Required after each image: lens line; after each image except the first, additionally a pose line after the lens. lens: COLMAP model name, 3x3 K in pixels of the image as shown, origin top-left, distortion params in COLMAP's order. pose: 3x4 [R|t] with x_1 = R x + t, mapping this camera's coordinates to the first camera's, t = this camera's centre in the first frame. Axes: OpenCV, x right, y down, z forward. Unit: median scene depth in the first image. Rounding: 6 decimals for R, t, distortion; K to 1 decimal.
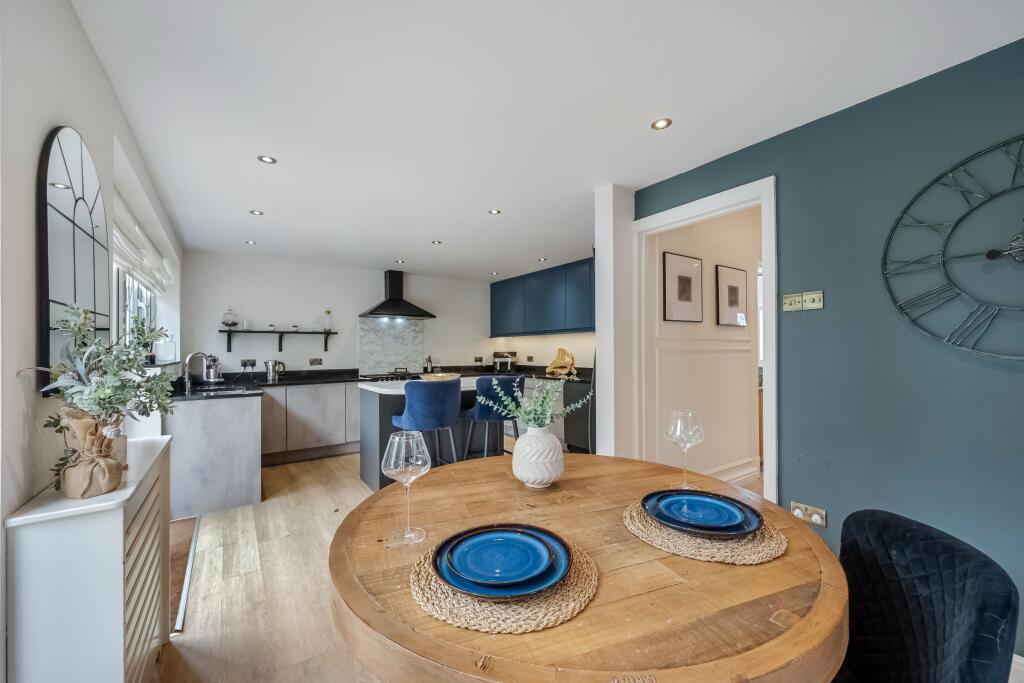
lens RADIAL K [[406.0, 0, 517.1], [0, 406.0, 346.4], [0, 0, 1]] dist [-0.001184, -0.000536]
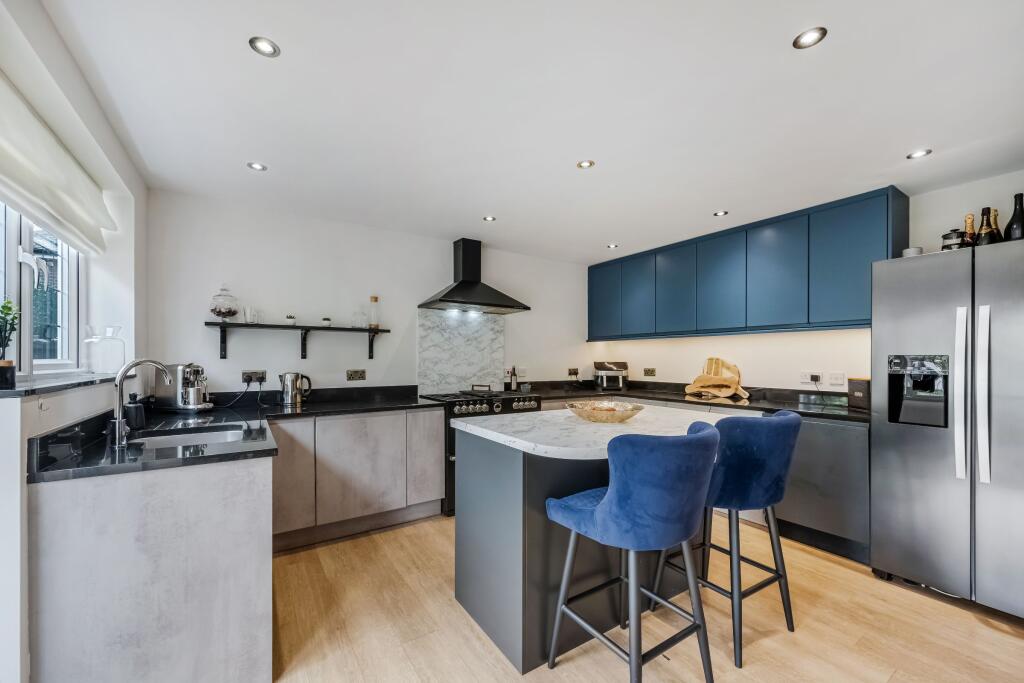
lens RADIAL K [[406.0, 0, 510.3], [0, 406.0, 359.9], [0, 0, 1]] dist [-0.001184, -0.000536]
pose [[0.999201, 0.009979, -0.038702, -0.226392], [-0.009475, 0.999868, 0.013190, 0.003063], [0.038828, -0.012813, 0.999164, 0.362792]]
